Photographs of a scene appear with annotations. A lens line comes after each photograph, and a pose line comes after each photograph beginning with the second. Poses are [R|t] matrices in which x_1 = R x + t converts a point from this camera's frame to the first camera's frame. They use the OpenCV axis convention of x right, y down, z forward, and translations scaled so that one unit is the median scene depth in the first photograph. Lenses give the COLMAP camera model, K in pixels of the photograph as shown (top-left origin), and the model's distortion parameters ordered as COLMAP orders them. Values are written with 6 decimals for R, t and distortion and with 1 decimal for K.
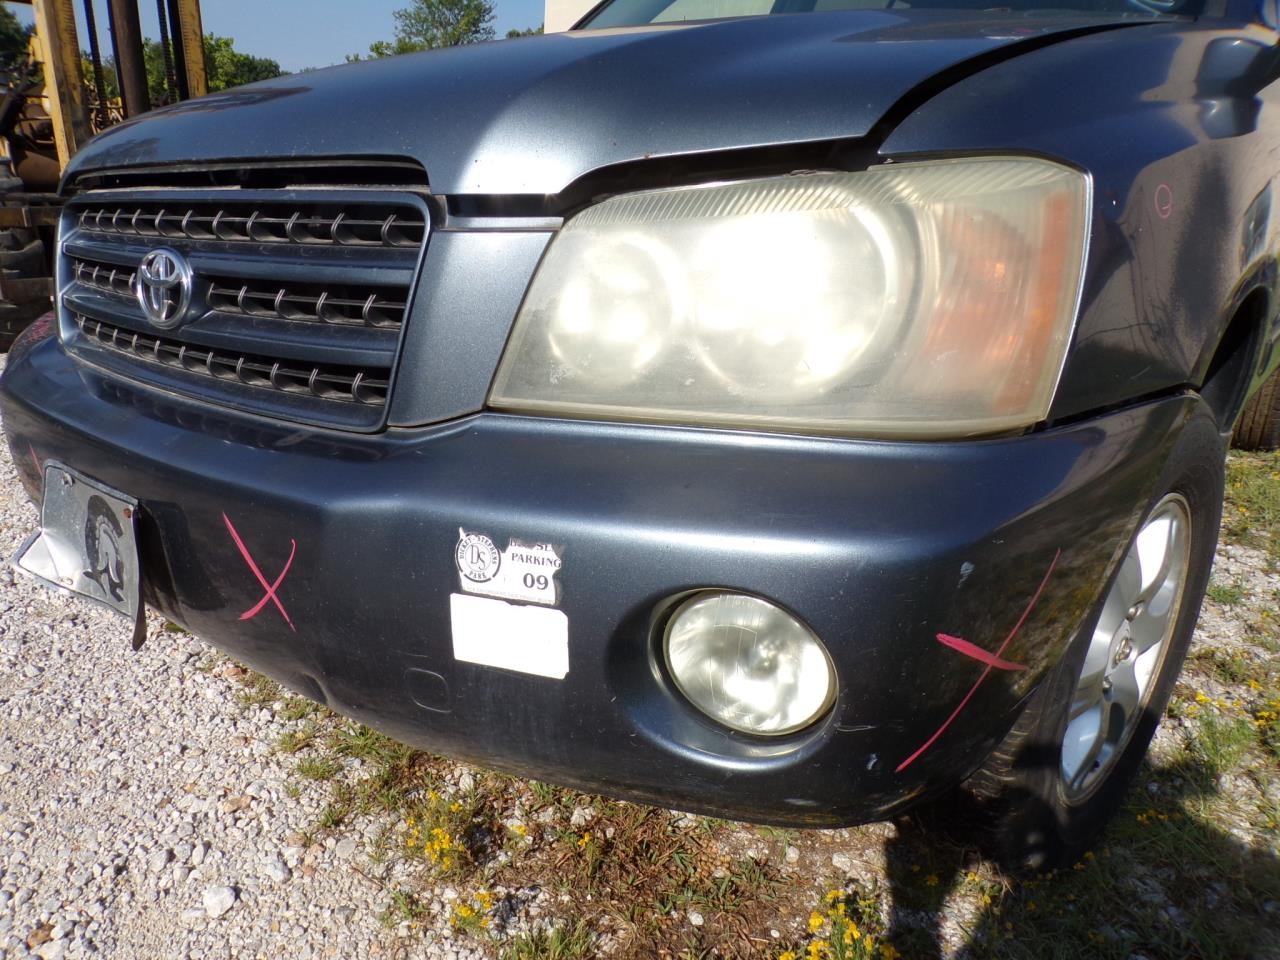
lens RADIAL K [[871.1, 0, 640.0], [0, 871.1, 480.0], [0, 0, 1]] dist [0.007012, 0.002713]
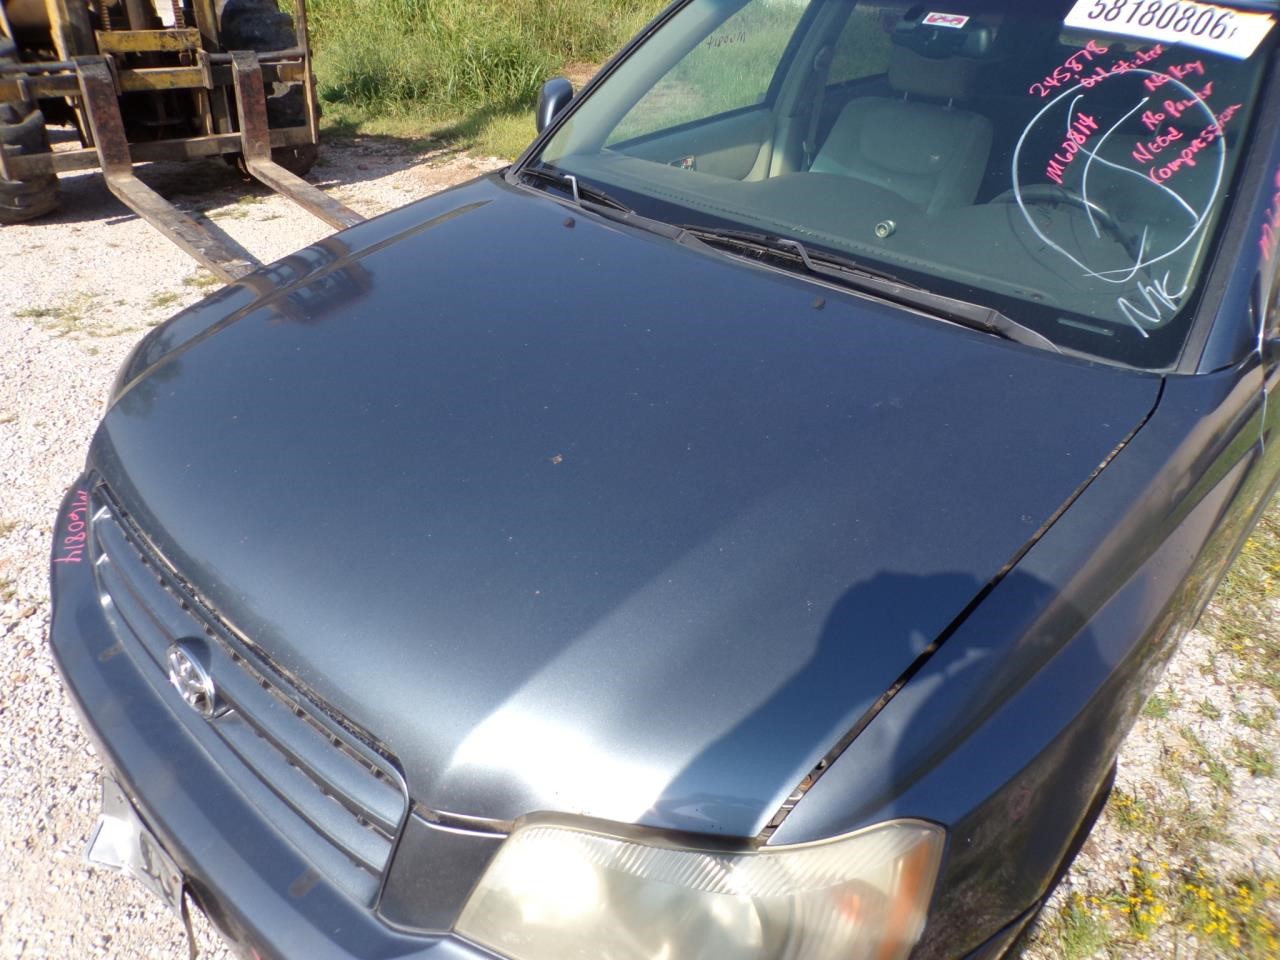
lens RADIAL K [[871.1, 0, 640.0], [0, 871.1, 480.0], [0, 0, 1]] dist [0.007012, 0.002713]
pose [[0.998885, 0.043237, -0.018932, 0.047540], [-0.038012, 0.974672, 0.220387, -0.540542], [0.027981, -0.219422, 0.975229, -0.042272]]
